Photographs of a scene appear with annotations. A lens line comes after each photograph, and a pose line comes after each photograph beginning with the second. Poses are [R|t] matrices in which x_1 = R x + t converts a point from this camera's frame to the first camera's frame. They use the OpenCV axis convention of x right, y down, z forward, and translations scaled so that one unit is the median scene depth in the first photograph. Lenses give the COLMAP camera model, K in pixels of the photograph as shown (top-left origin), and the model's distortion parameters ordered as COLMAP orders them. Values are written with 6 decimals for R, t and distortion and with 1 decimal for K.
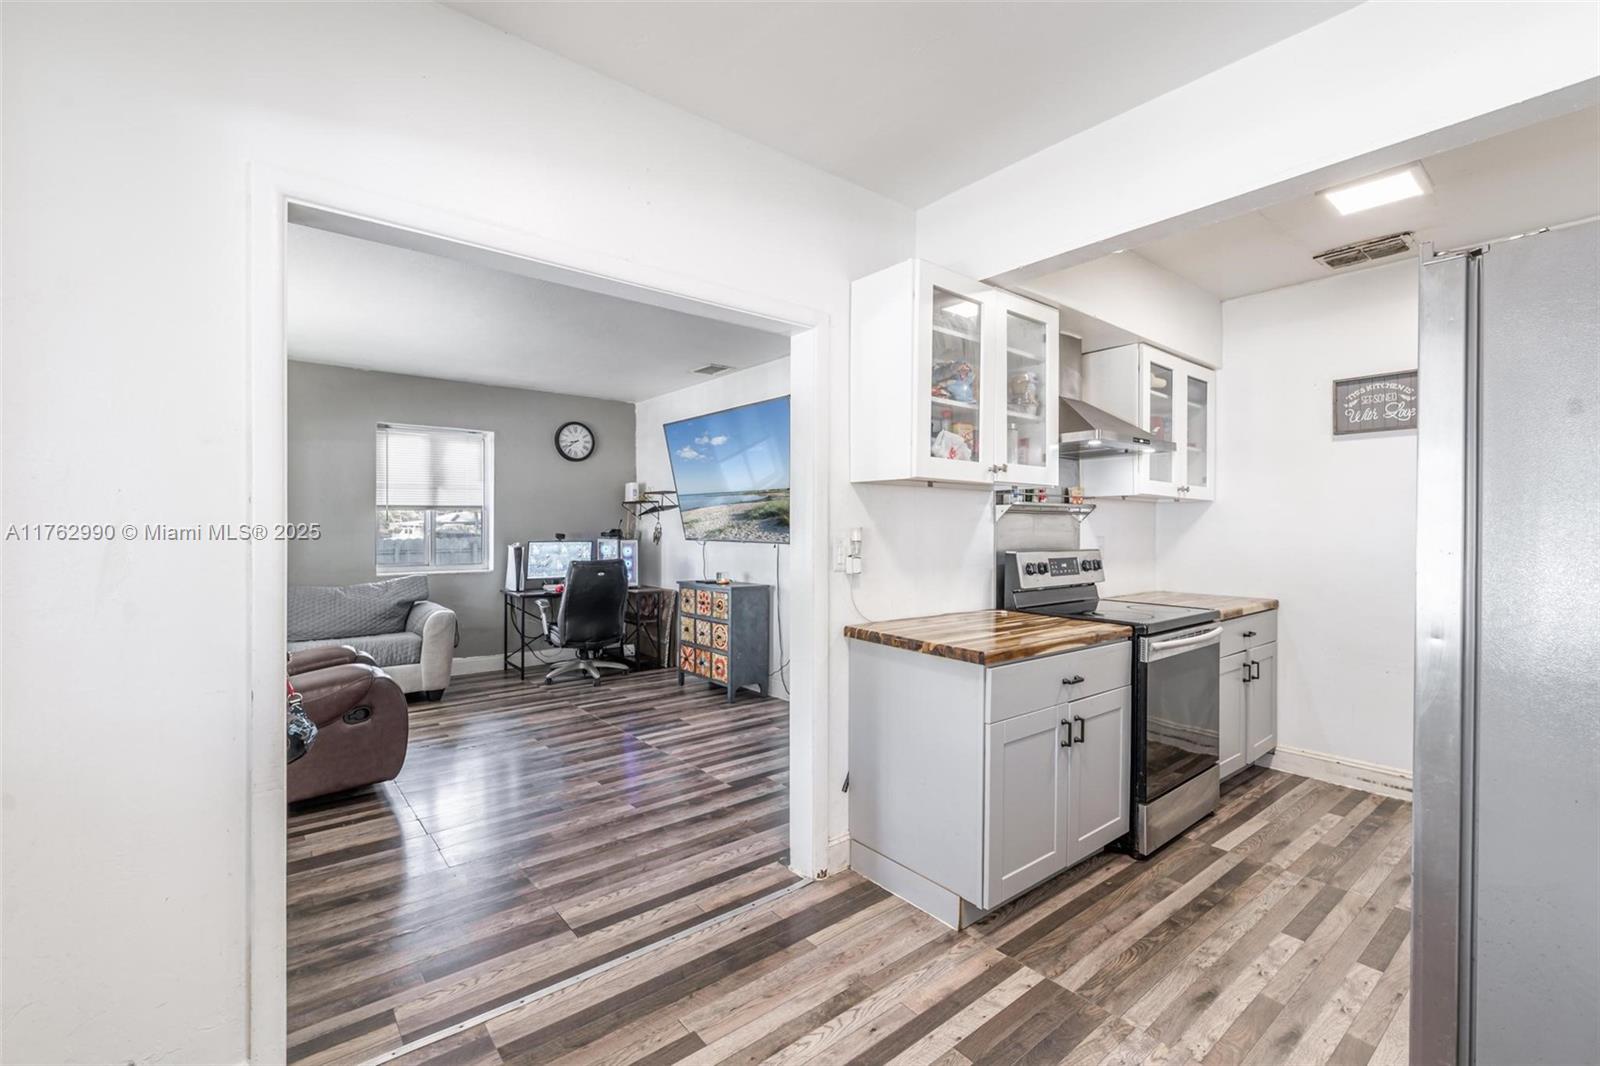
lens RADIAL K [[678.9, 0, 796.0], [0, 678.9, 528.2], [0, 0, 1]] dist [0.011812, 0.000747]
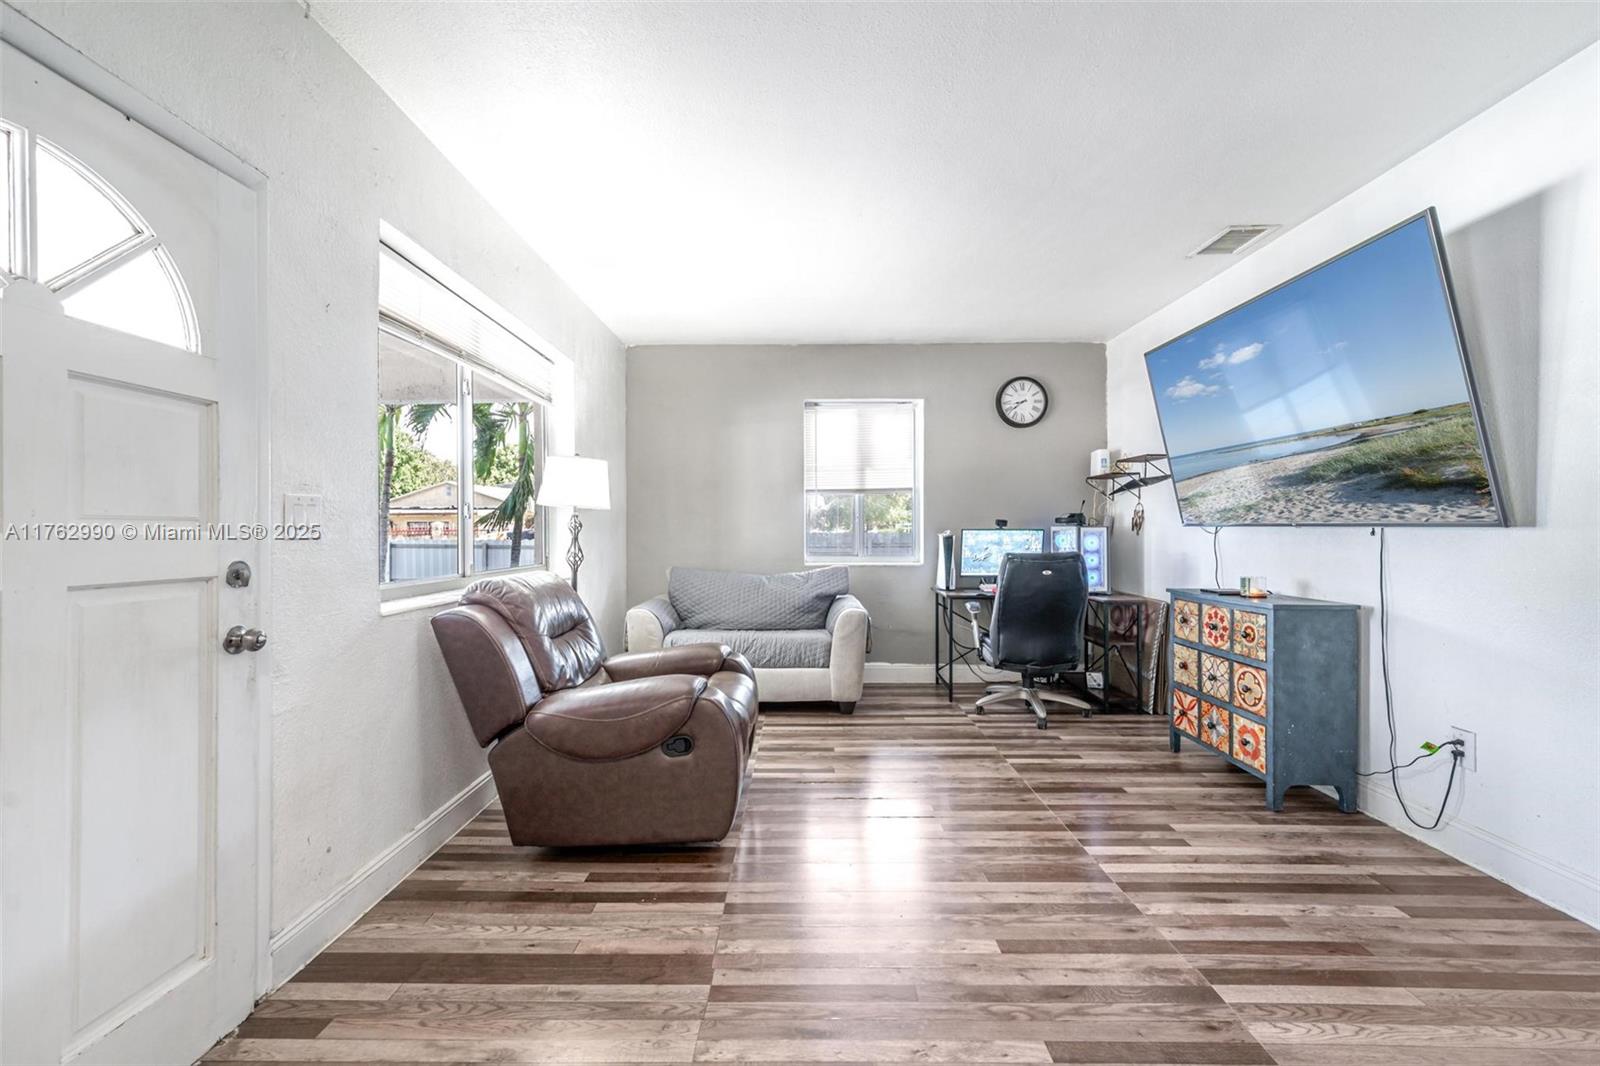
lens RADIAL K [[678.9, 0, 796.0], [0, 678.9, 528.2], [0, 0, 1]] dist [0.011812, 0.000747]
pose [[0.773748, -0.002662, -0.633488, -0.041945], [0.003526, 0.999994, 0.000106, 0.021837], [0.633484, -0.002316, 0.773752, 0.308264]]
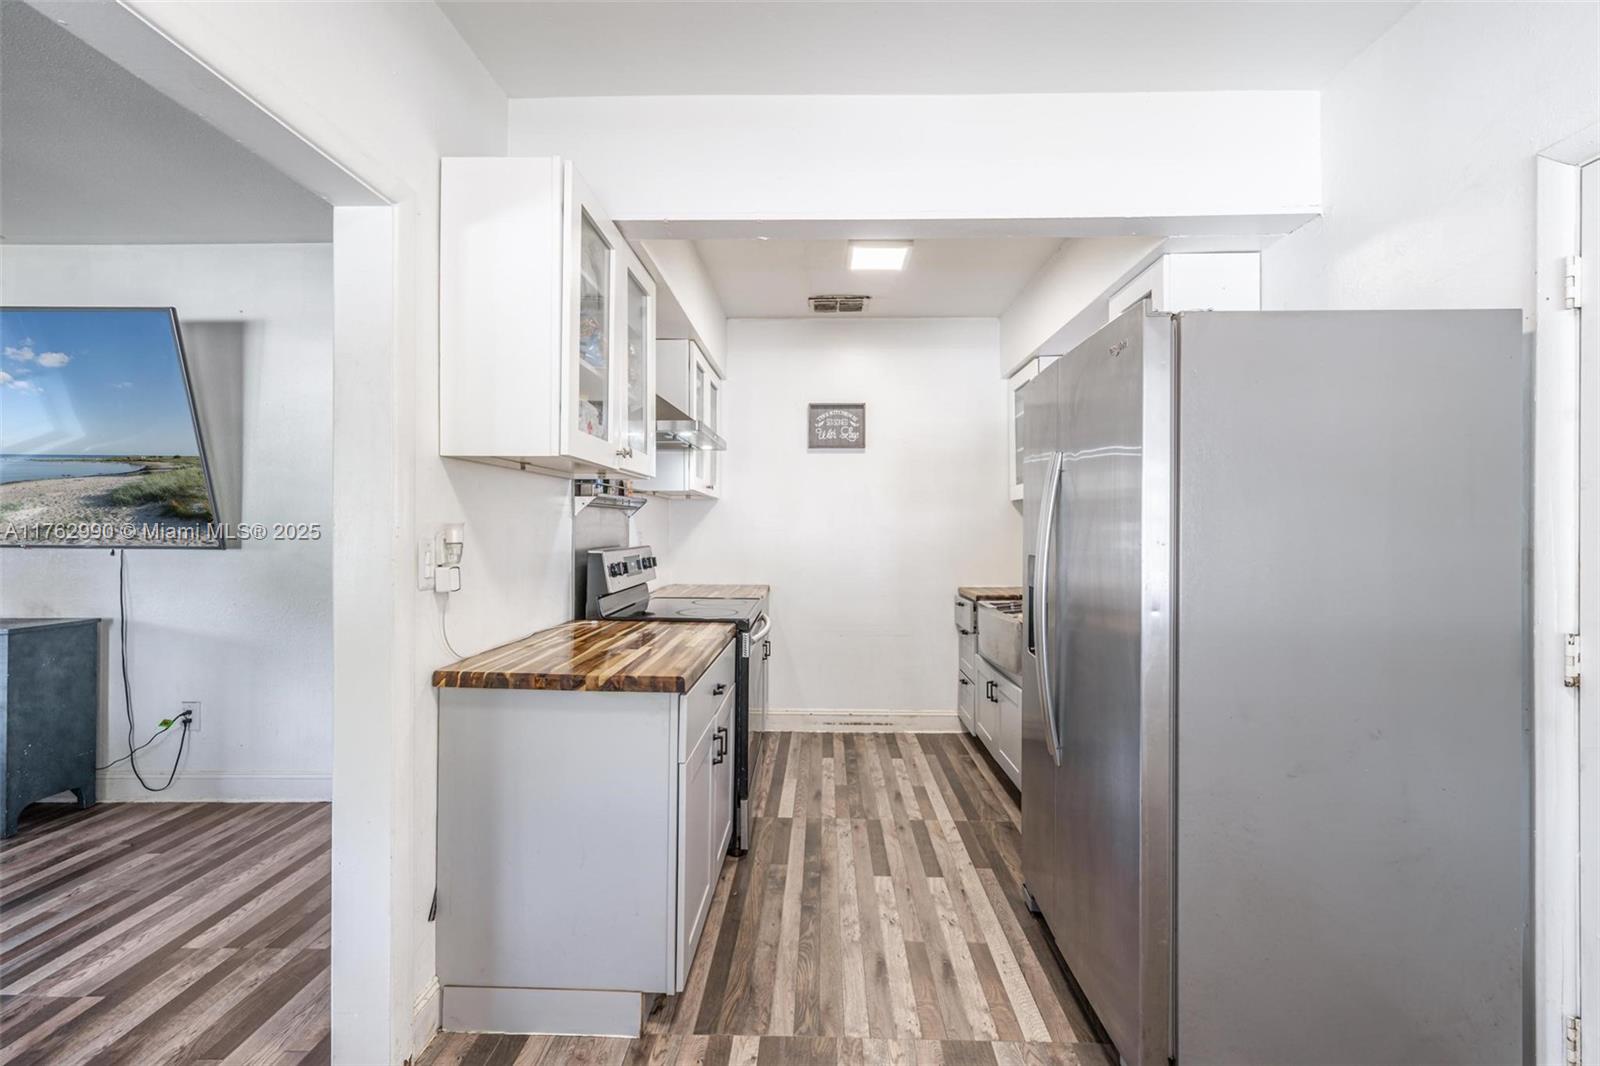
lens RADIAL K [[678.9, 0, 796.0], [0, 678.9, 528.2], [0, 0, 1]] dist [0.011812, 0.000747]
pose [[0.656291, -0.004198, 0.754496, -0.095829], [-0.001242, 0.999977, 0.006645, -0.000405], [-0.754507, -0.005298, 0.656271, 0.142484]]
